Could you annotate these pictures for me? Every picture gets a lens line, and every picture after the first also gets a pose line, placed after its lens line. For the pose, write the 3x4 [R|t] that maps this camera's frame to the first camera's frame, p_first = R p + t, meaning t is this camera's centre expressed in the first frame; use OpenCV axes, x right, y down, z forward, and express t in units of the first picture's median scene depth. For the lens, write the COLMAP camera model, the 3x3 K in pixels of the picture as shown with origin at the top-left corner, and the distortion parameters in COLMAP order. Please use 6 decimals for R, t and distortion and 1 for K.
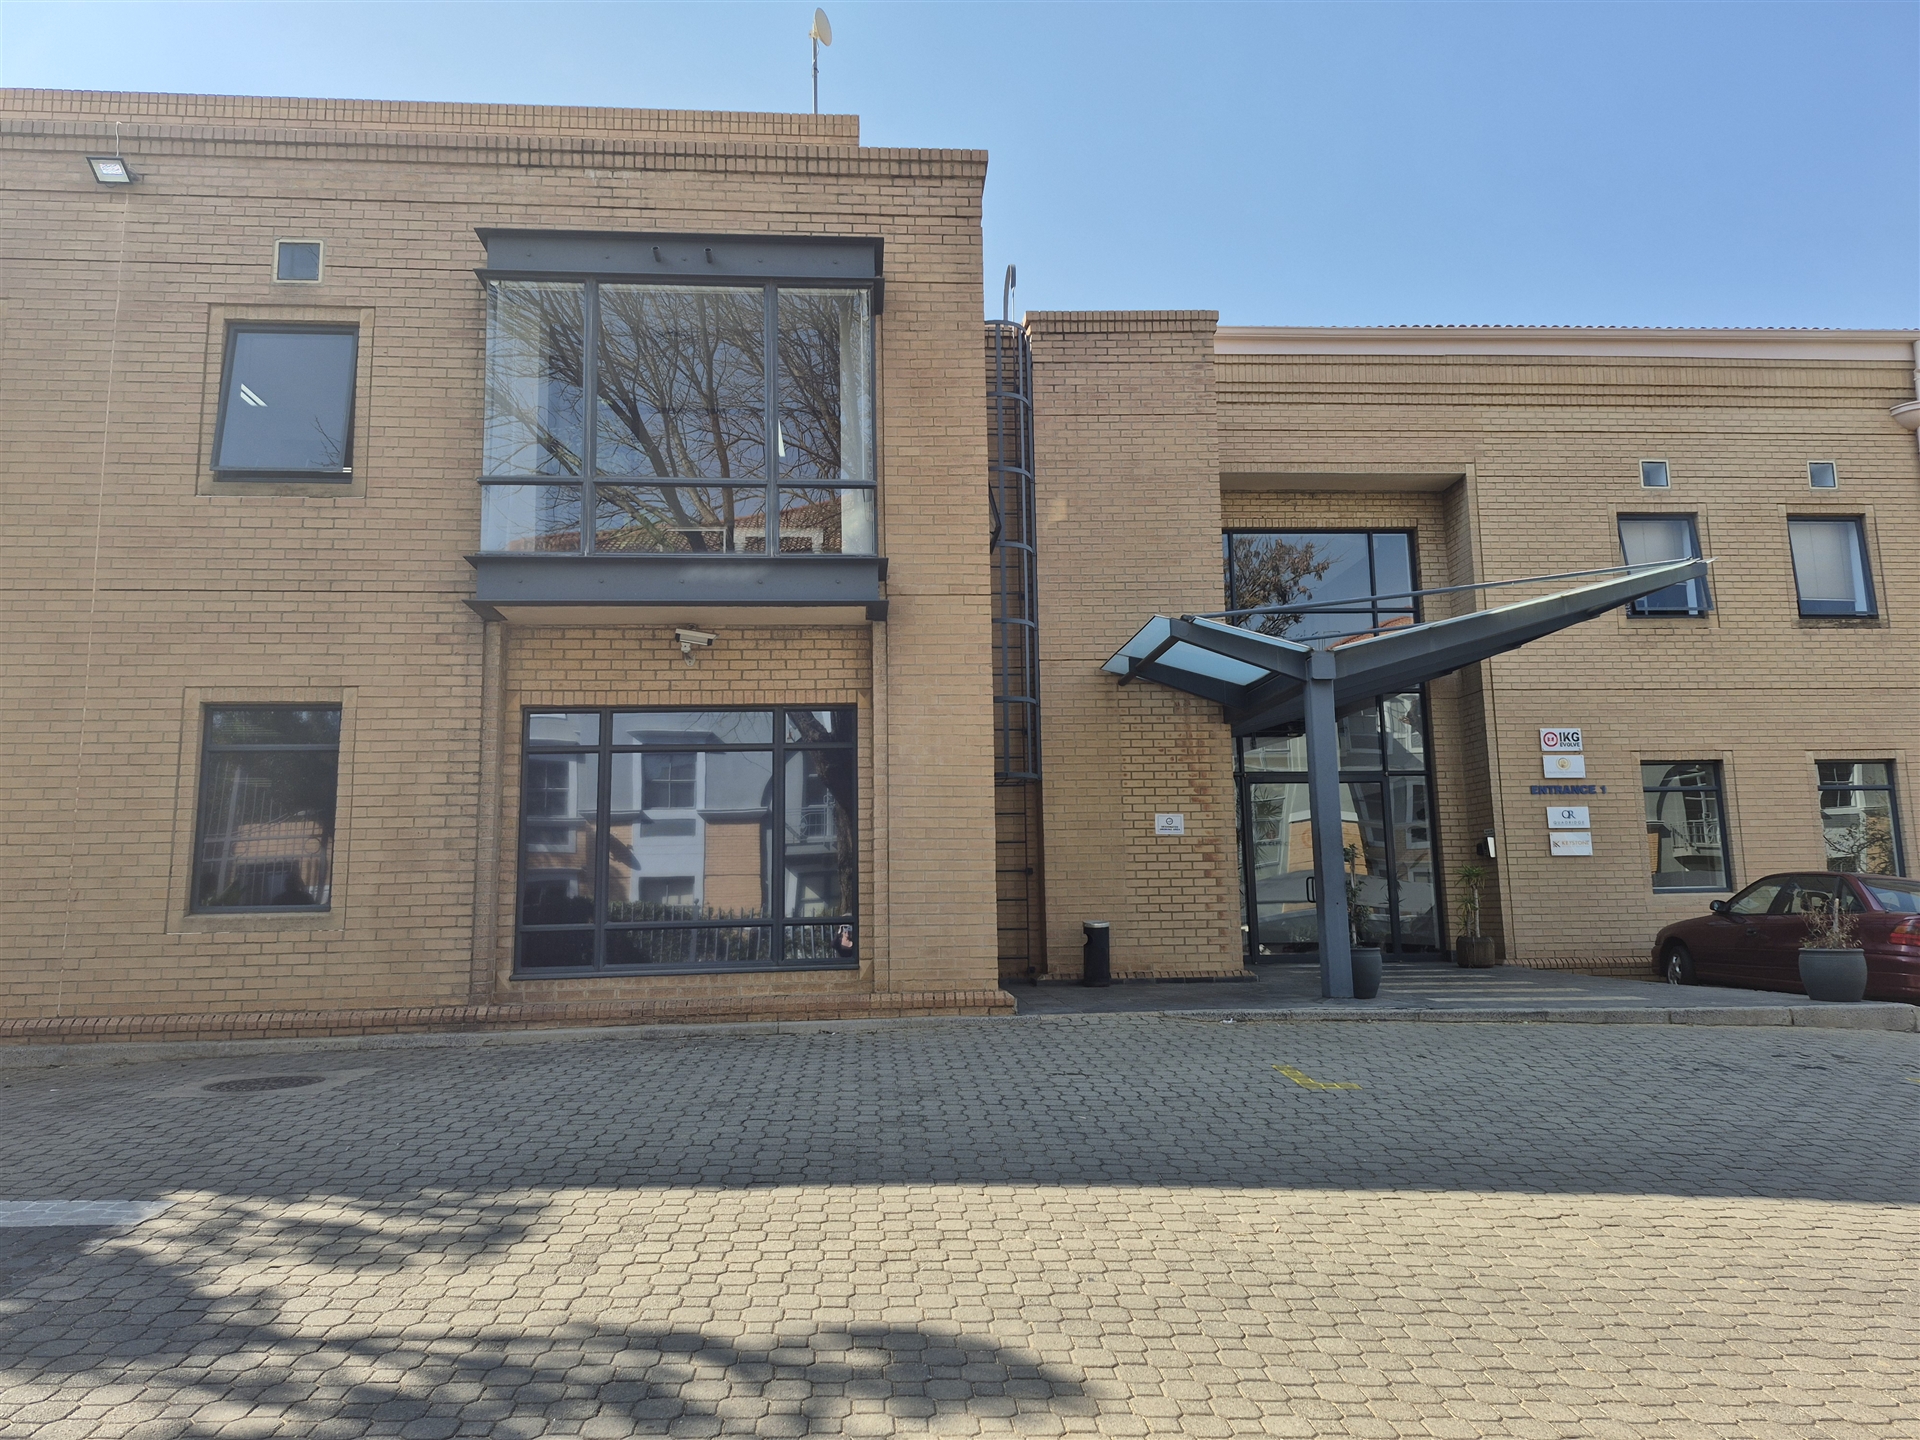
lens RADIAL K [[1281.9, 0, 957.8], [0, 1281.9, 714.0], [0, 0, 1]] dist [0.012299, -0.010916]
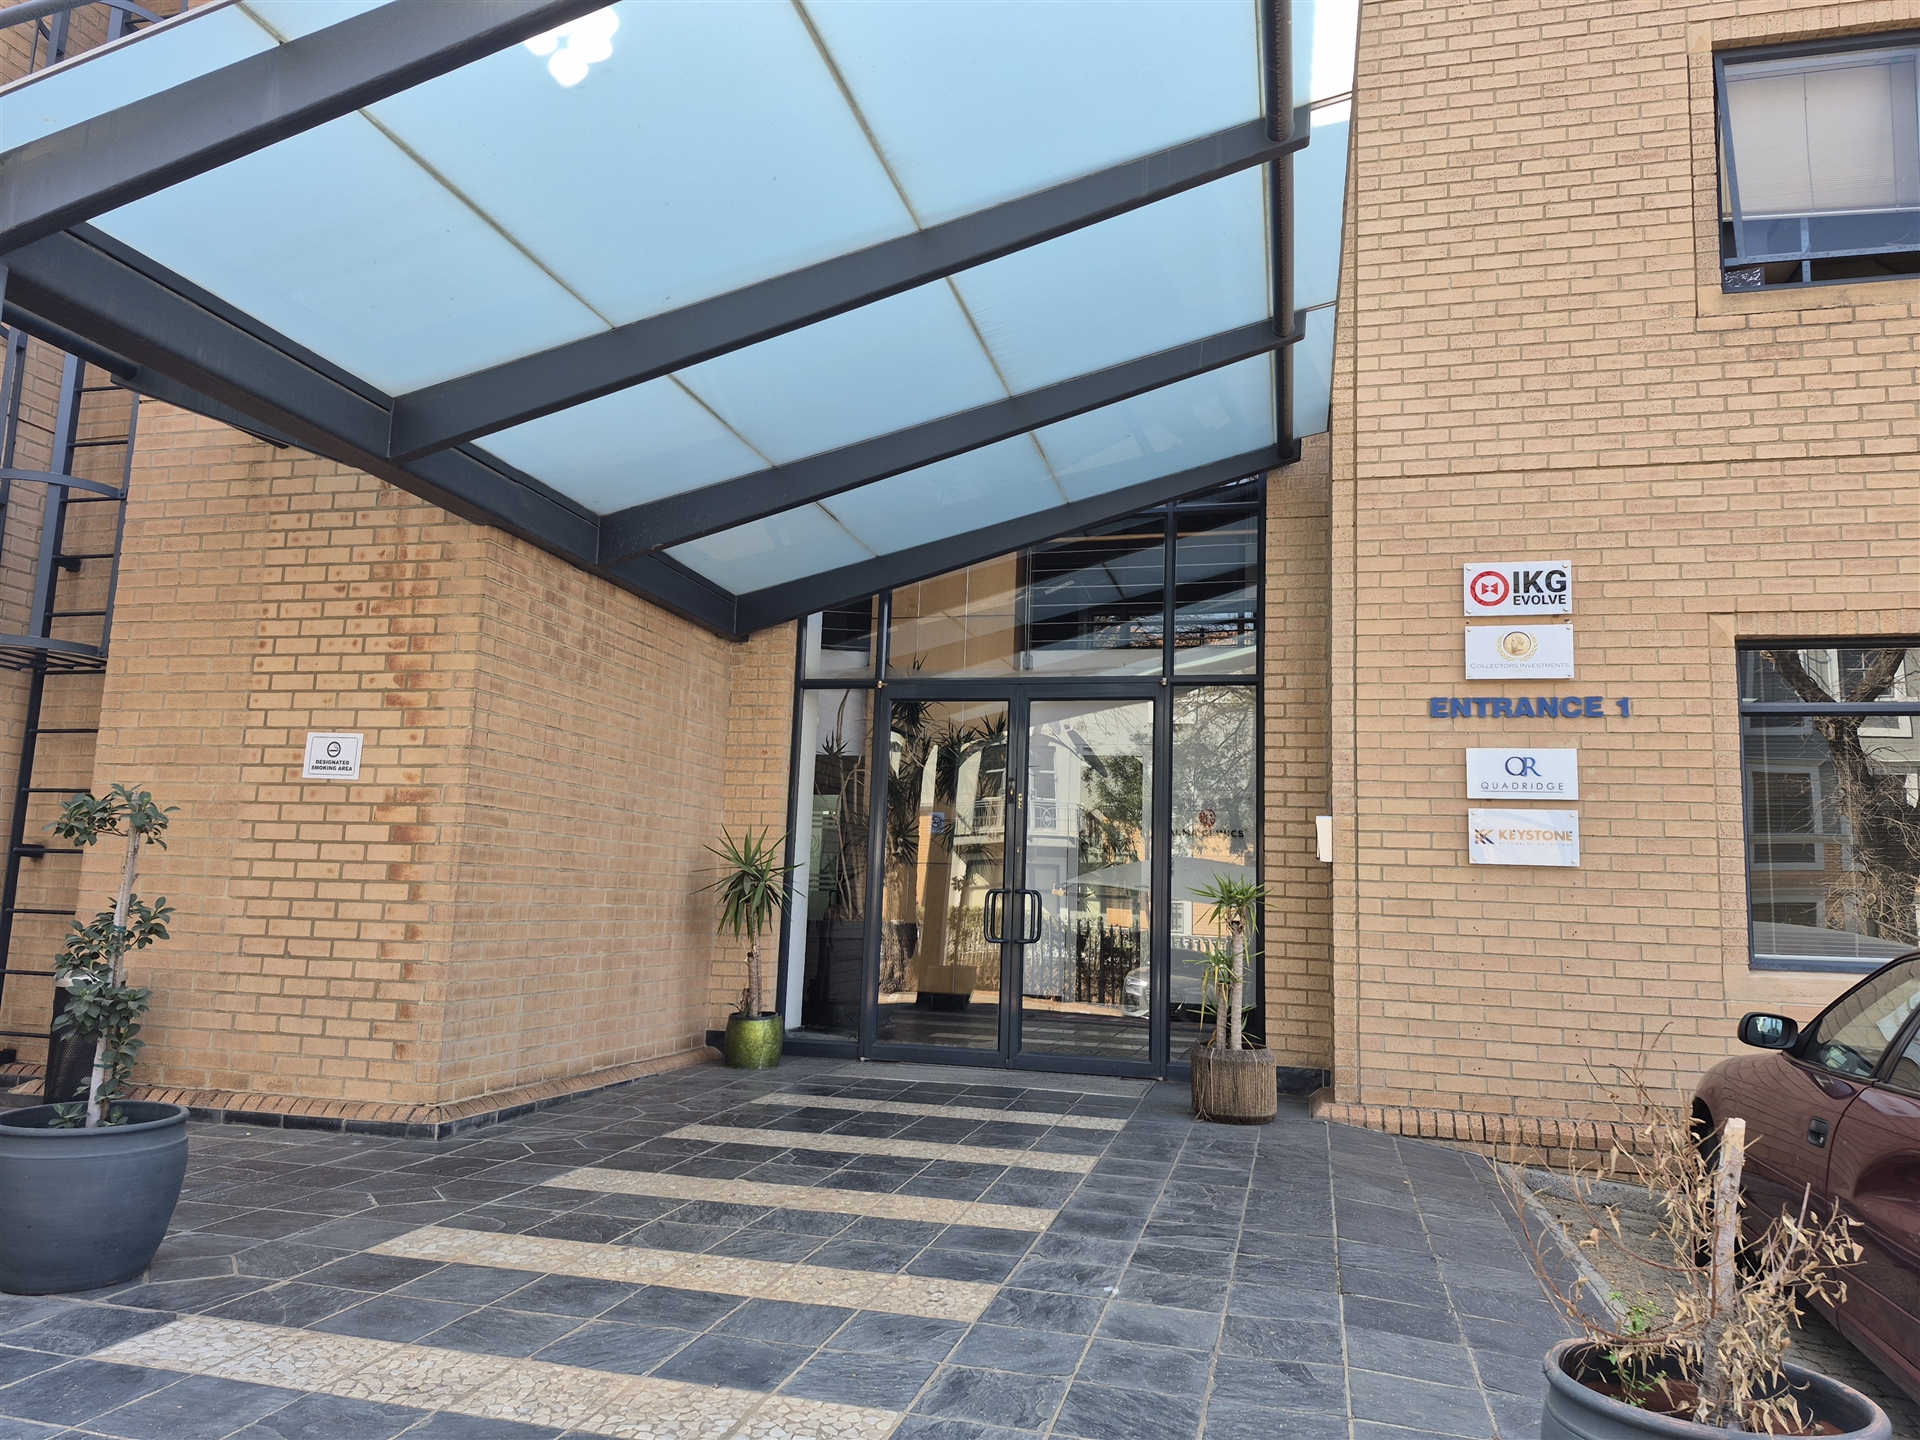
lens RADIAL K [[1281.9, 0, 989.7], [0, 1281.9, 753.4], [0, 0, 1]] dist [0.012299, -0.010916]
pose [[0.956505, 0.009209, -0.291570, 0.433479], [-0.000291, 0.999531, 0.030614, 0.061577], [0.291715, -0.029198, 0.956059, 0.557097]]
